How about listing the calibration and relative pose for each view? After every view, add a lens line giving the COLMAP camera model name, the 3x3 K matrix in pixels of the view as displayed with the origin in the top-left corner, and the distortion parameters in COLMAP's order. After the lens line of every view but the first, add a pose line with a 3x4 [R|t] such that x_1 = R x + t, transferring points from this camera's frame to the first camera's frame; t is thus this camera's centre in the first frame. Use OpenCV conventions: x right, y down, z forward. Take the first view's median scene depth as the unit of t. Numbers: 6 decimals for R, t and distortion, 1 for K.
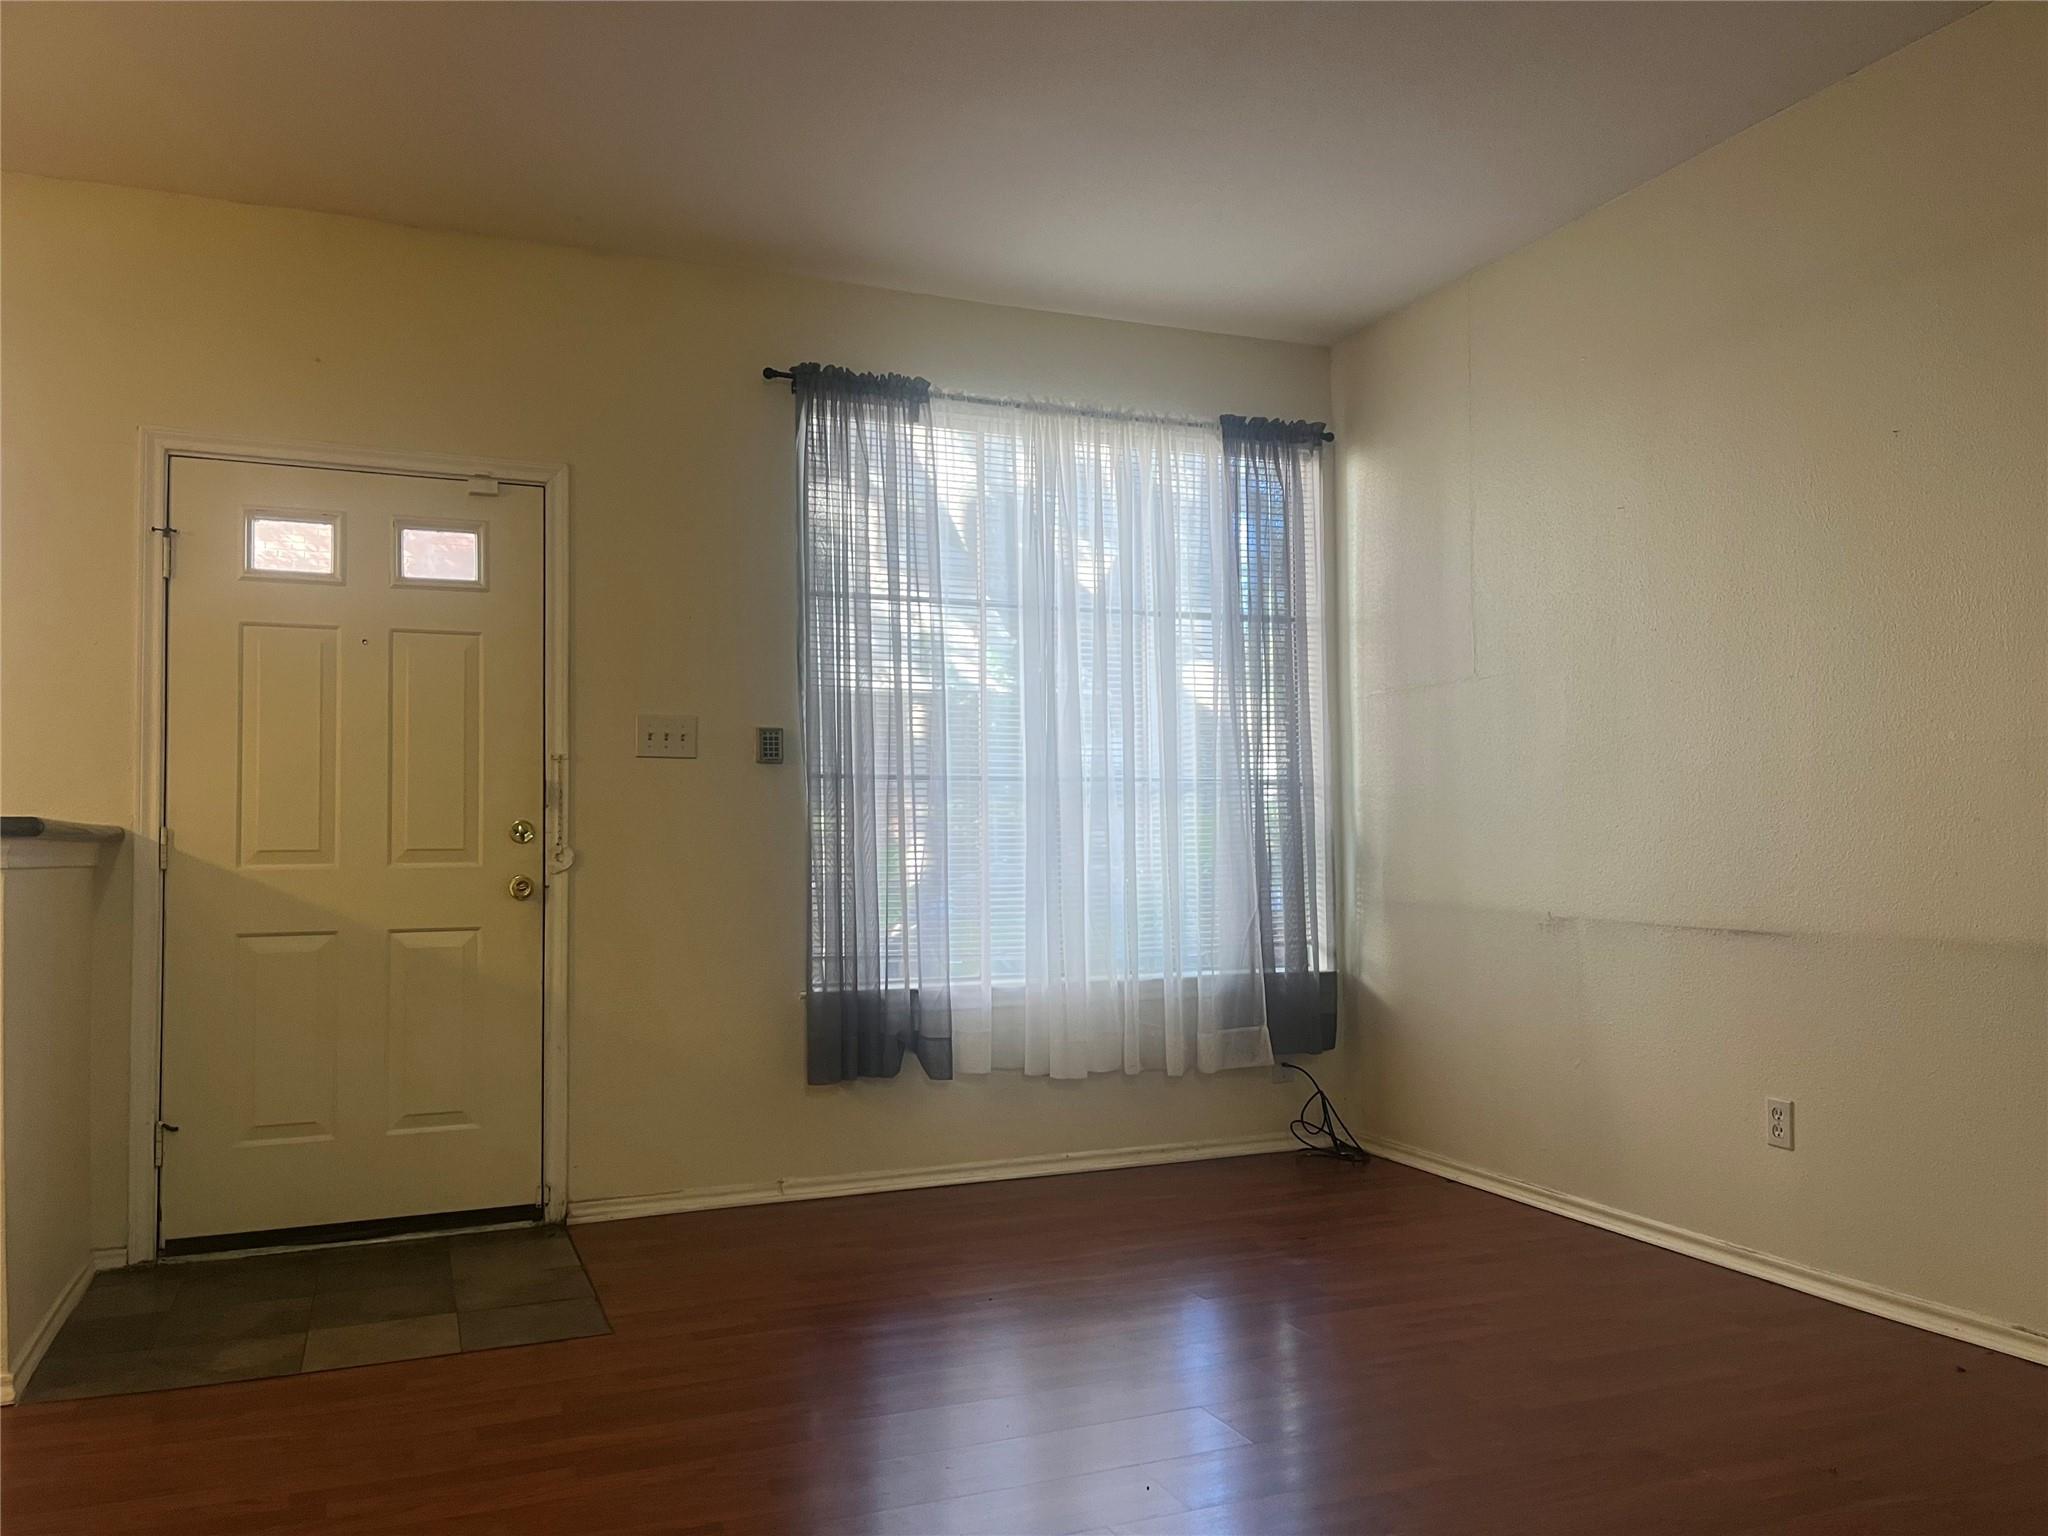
lens RADIAL K [[1544.0, 0, 1024.0], [0, 1544.0, 768.0], [0, 0, 1]] dist [0.067651, -0.118714]
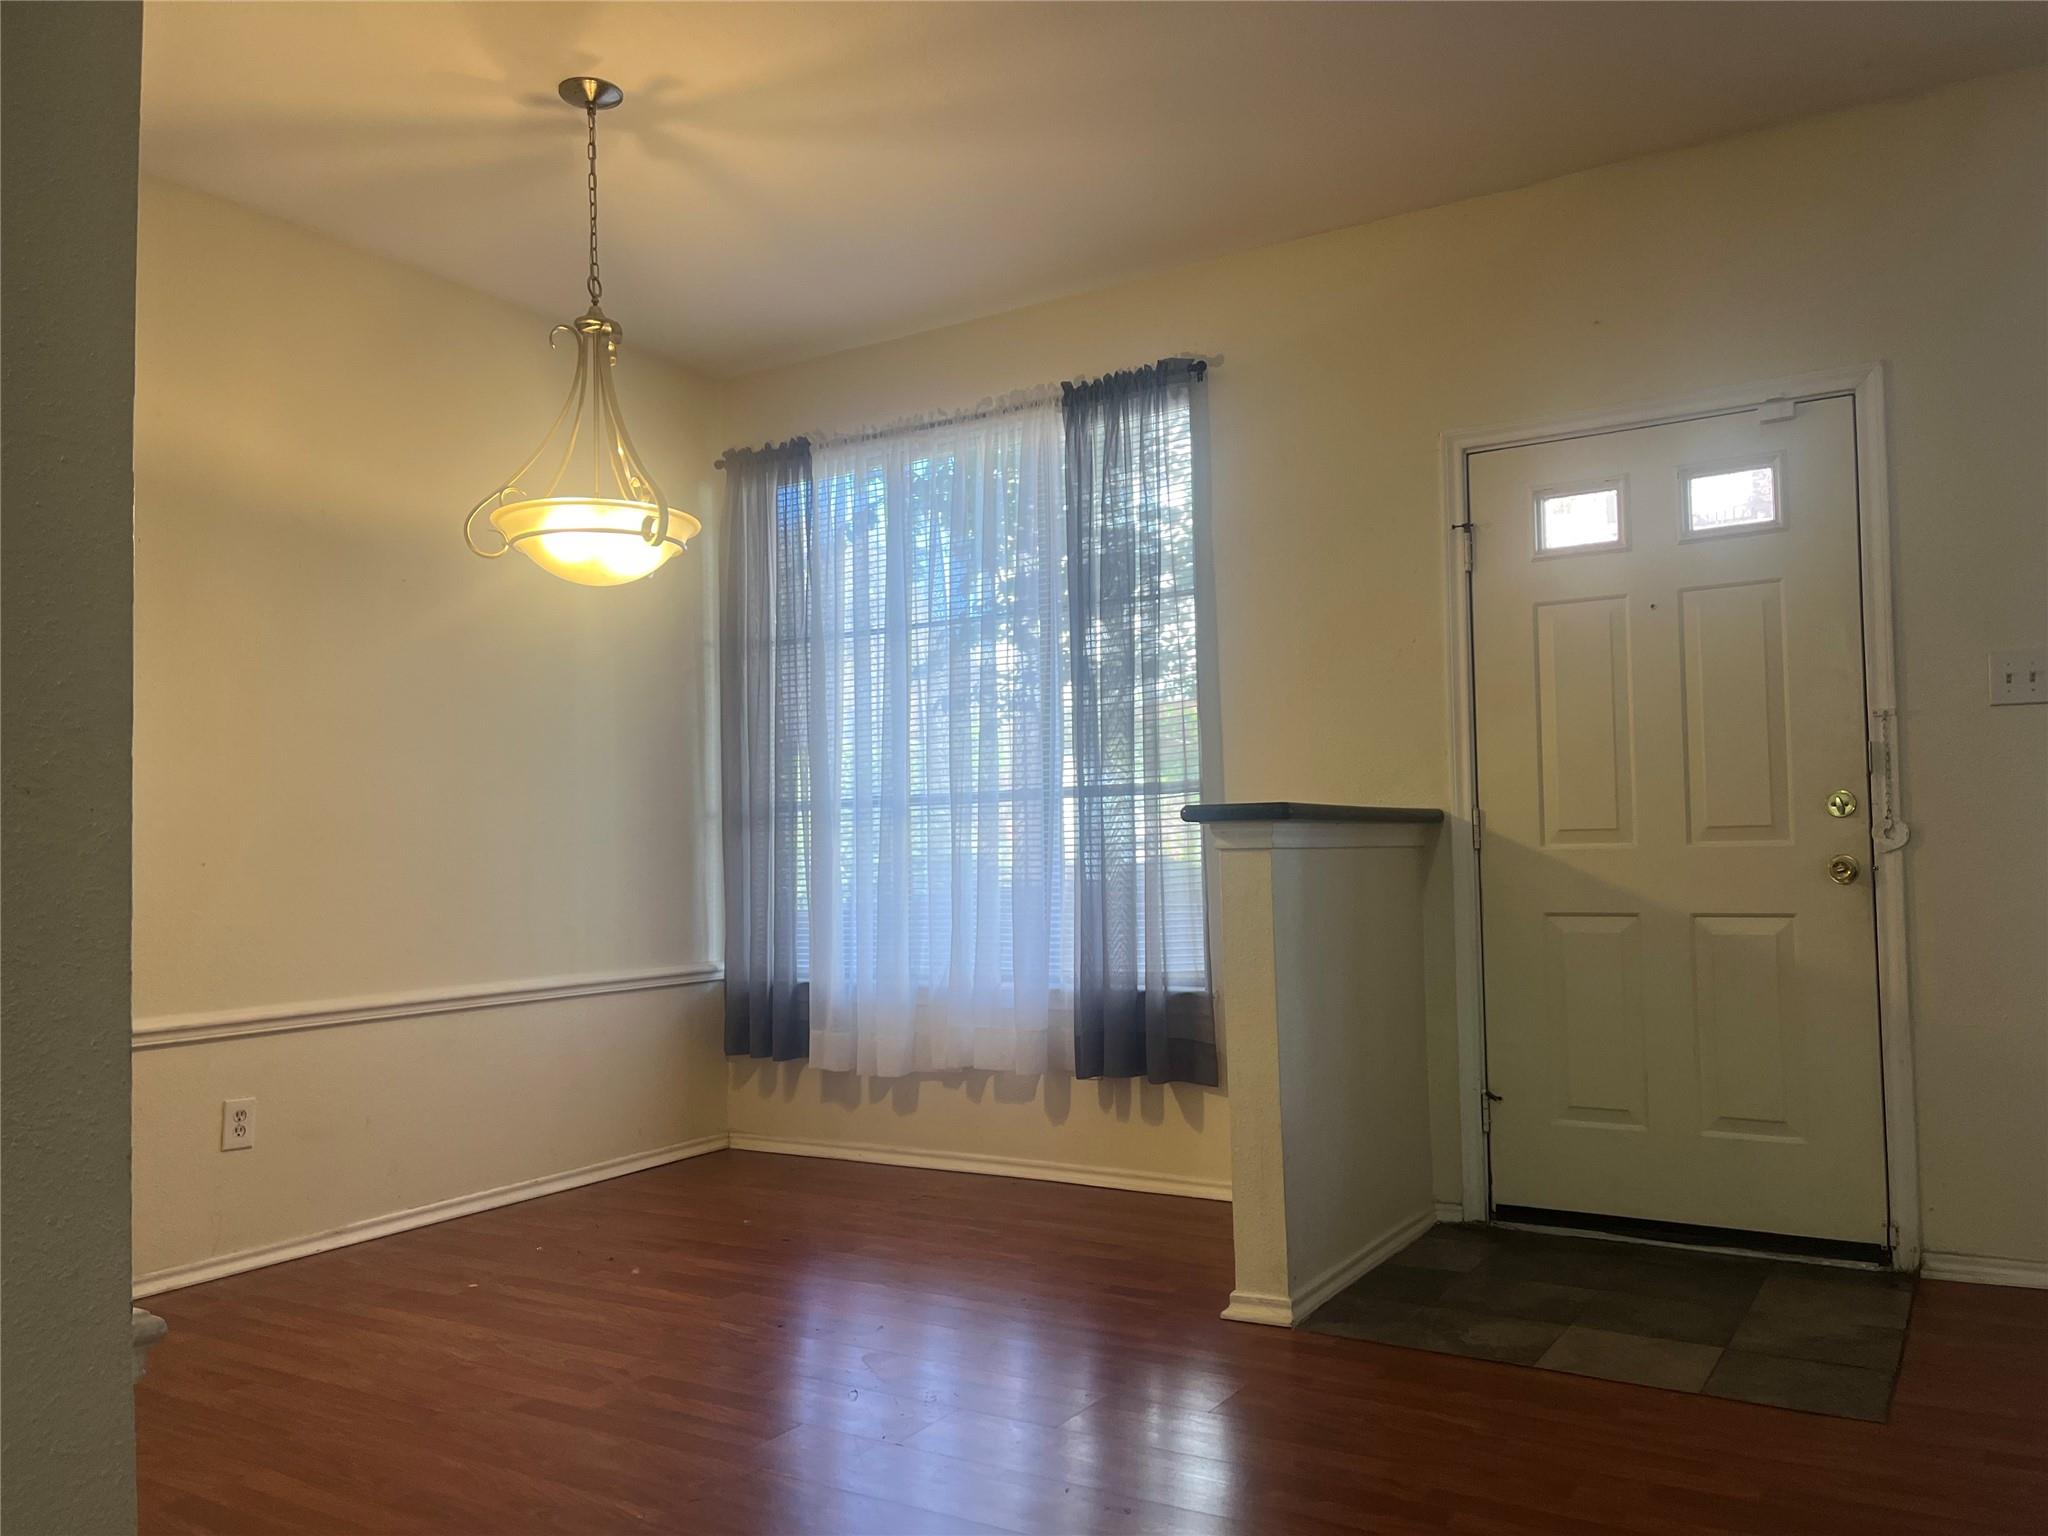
lens RADIAL K [[1532.9, 0, 1024.0], [0, 1532.9, 768.0], [0, 0, 1]] dist [0.001451, -0.005431]
pose [[0.563481, -0.045520, -0.824874, 0.125366], [0.056285, 0.998276, -0.016640, 0.010668], [0.824209, -0.037052, 0.565072, 0.164015]]
